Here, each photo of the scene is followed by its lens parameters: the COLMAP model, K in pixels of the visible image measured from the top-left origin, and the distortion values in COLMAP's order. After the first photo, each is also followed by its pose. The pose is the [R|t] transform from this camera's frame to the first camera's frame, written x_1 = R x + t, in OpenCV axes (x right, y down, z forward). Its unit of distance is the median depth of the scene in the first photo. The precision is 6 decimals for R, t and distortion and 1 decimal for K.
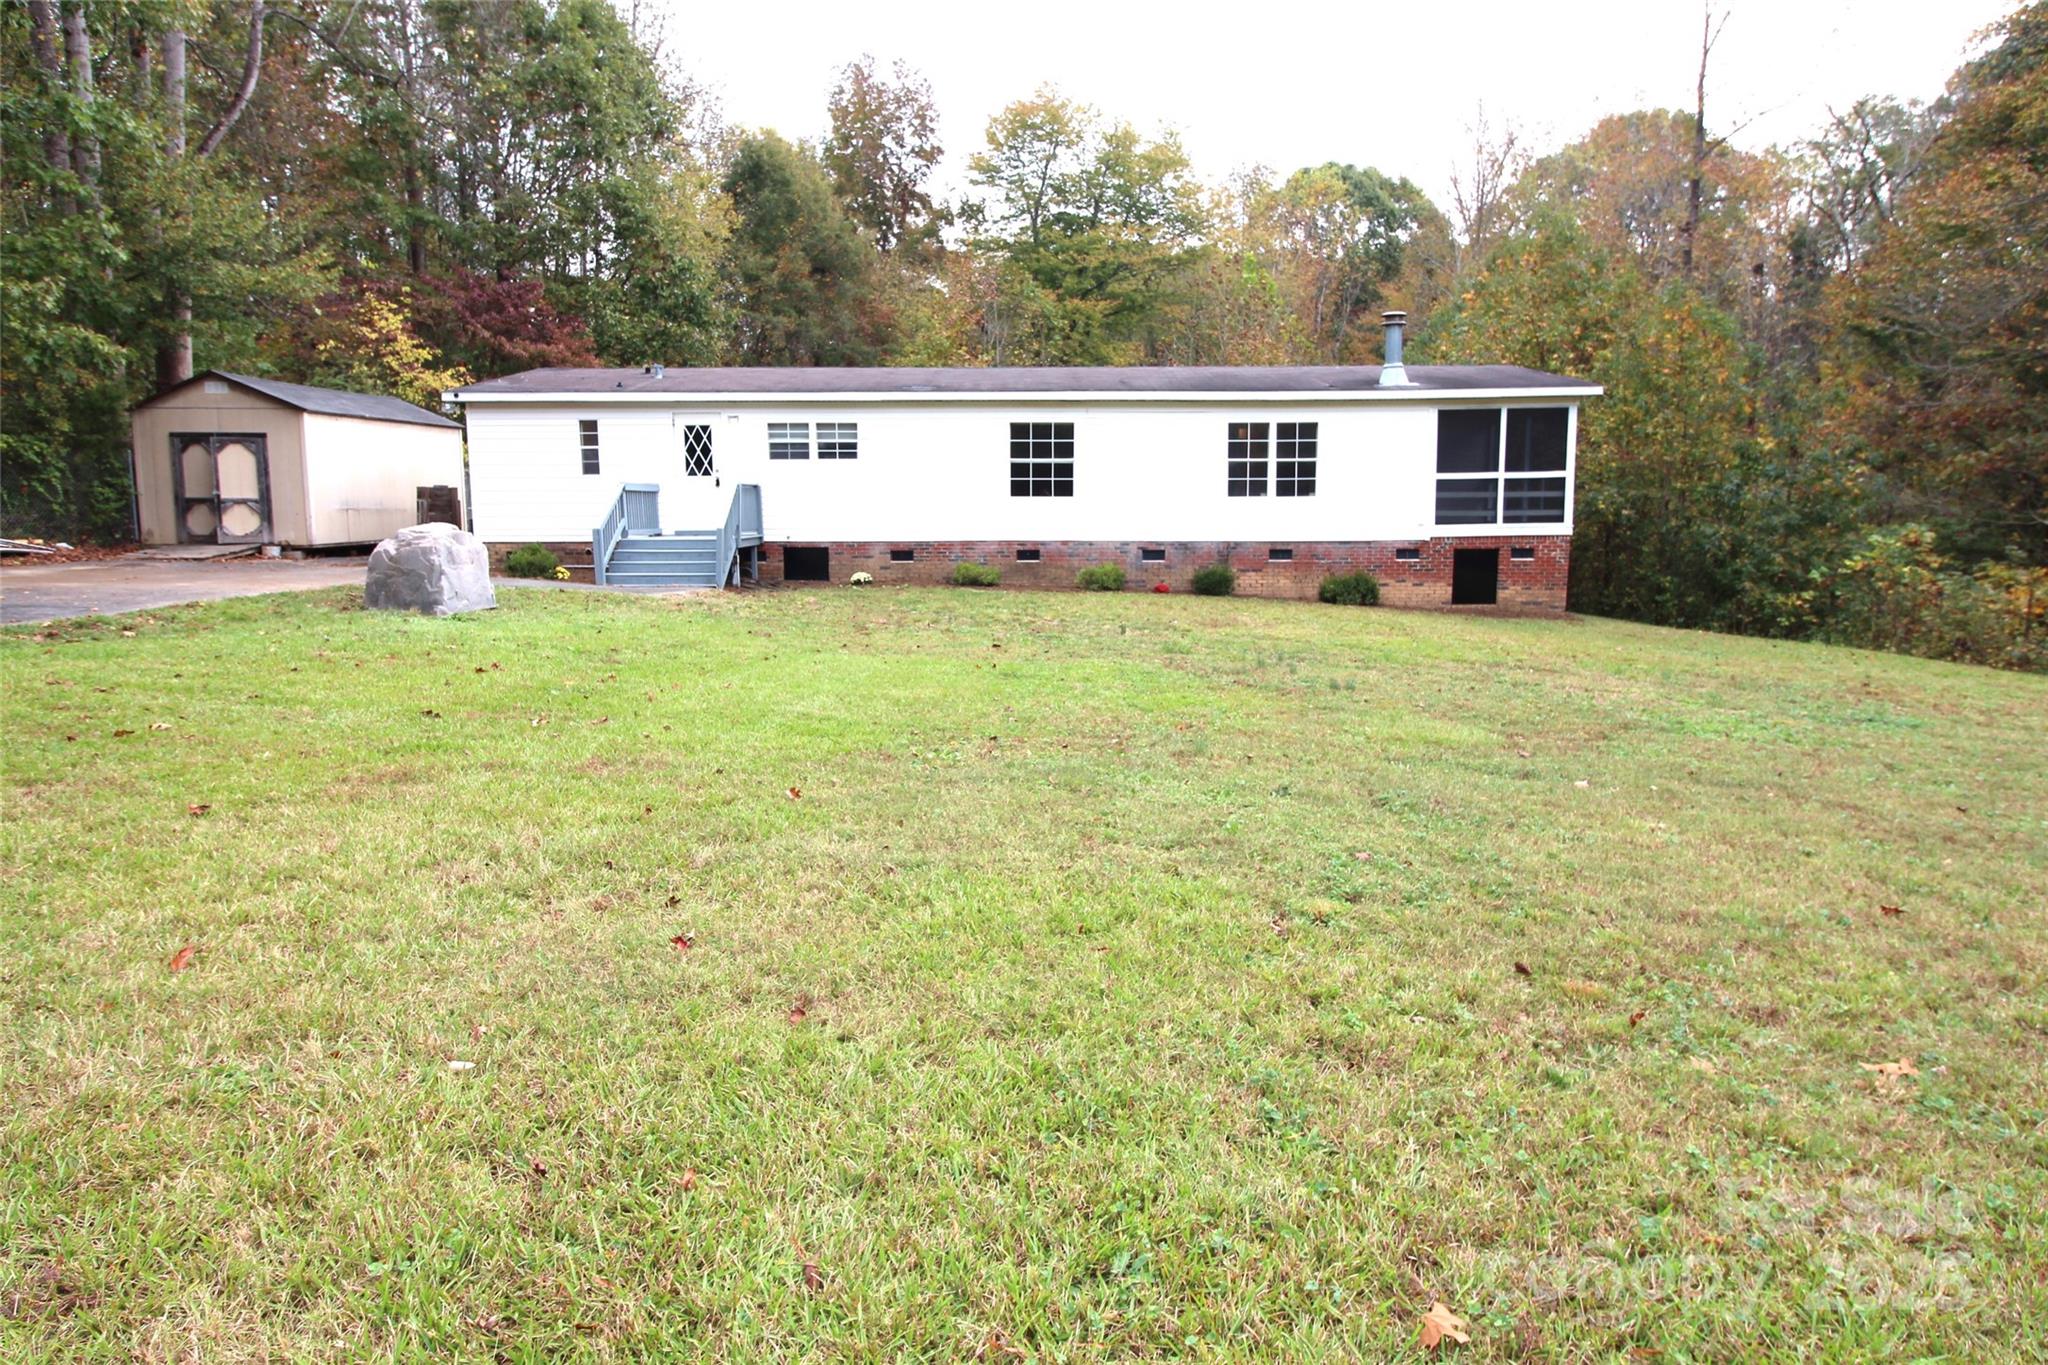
lens RADIAL K [[1282.1, 0, 1024.3], [0, 1282.1, 679.1], [0, 0, 1]] dist [-0.005679, -0.003725]
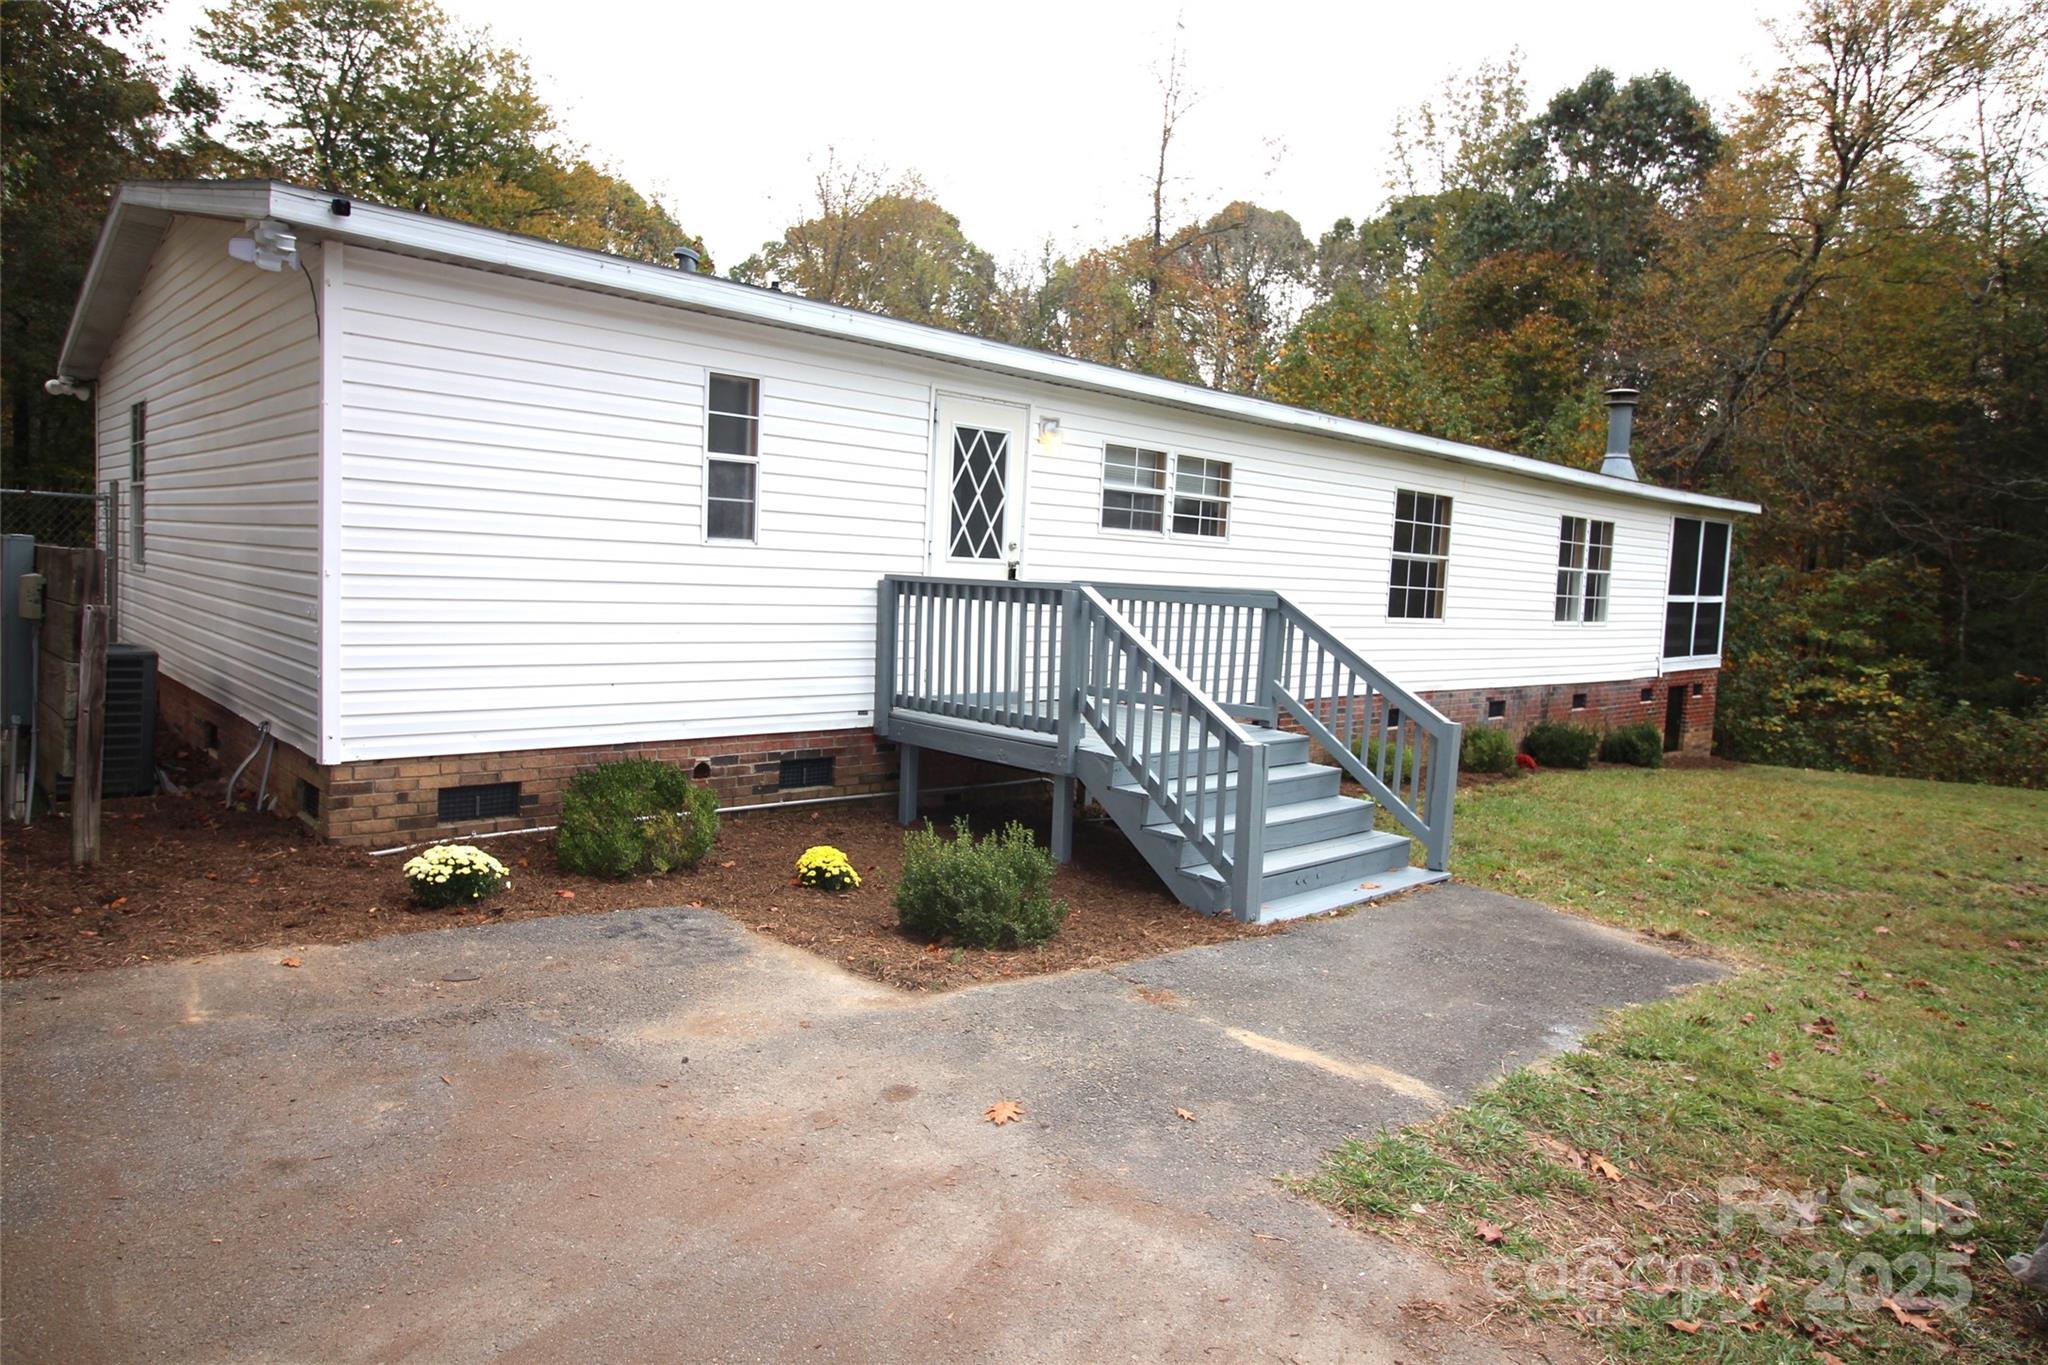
lens RADIAL K [[1282.1, 0, 1024.5], [0, 1282.1, 680.5], [0, 0, 1]] dist [-0.005679, -0.003725]
pose [[0.691370, -0.027113, 0.721992, -0.534171], [0.059163, 0.998064, -0.019173, -0.112876], [-0.720075, 0.055970, 0.691635, 0.723169]]
